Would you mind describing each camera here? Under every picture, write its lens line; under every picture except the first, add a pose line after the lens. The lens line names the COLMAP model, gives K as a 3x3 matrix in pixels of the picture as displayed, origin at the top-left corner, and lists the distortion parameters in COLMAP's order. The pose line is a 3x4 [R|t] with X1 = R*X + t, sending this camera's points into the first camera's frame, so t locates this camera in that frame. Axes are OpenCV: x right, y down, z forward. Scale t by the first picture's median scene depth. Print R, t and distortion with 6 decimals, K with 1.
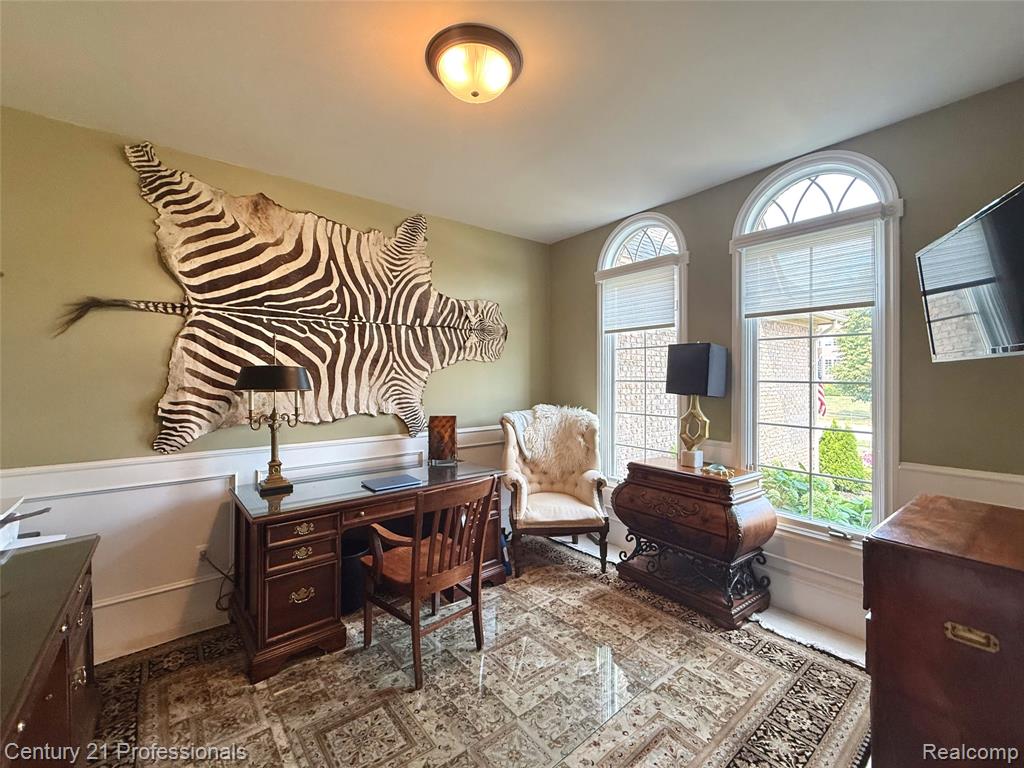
lens RADIAL K [[423.5, 0, 513.9], [0, 423.5, 367.7], [0, 0, 1]] dist [-0.000921, -0.000139]
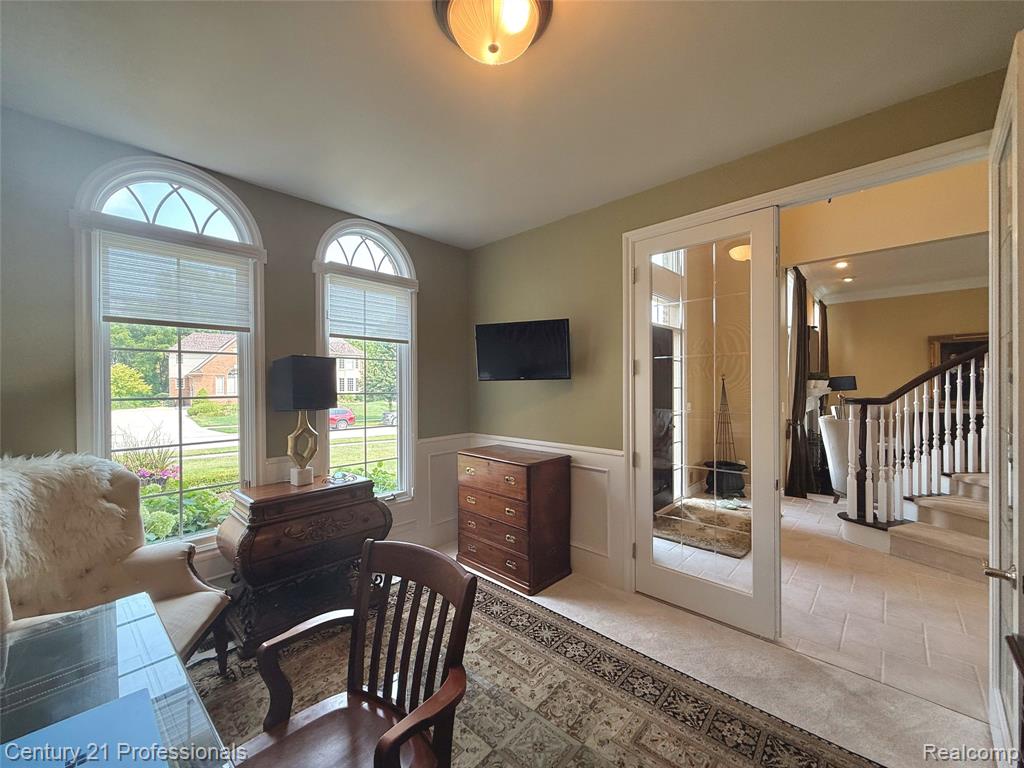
lens RADIAL K [[407.7, 0, 512.0], [0, 407.7, 384.0], [0, 0, 1]] dist [0.000522, 0.000019]
pose [[-0.147132, 0.013783, 0.989021, -0.563760], [-0.001643, 0.999898, -0.014179, 0.019412], [-0.989116, -0.003711, -0.147094, 0.685944]]
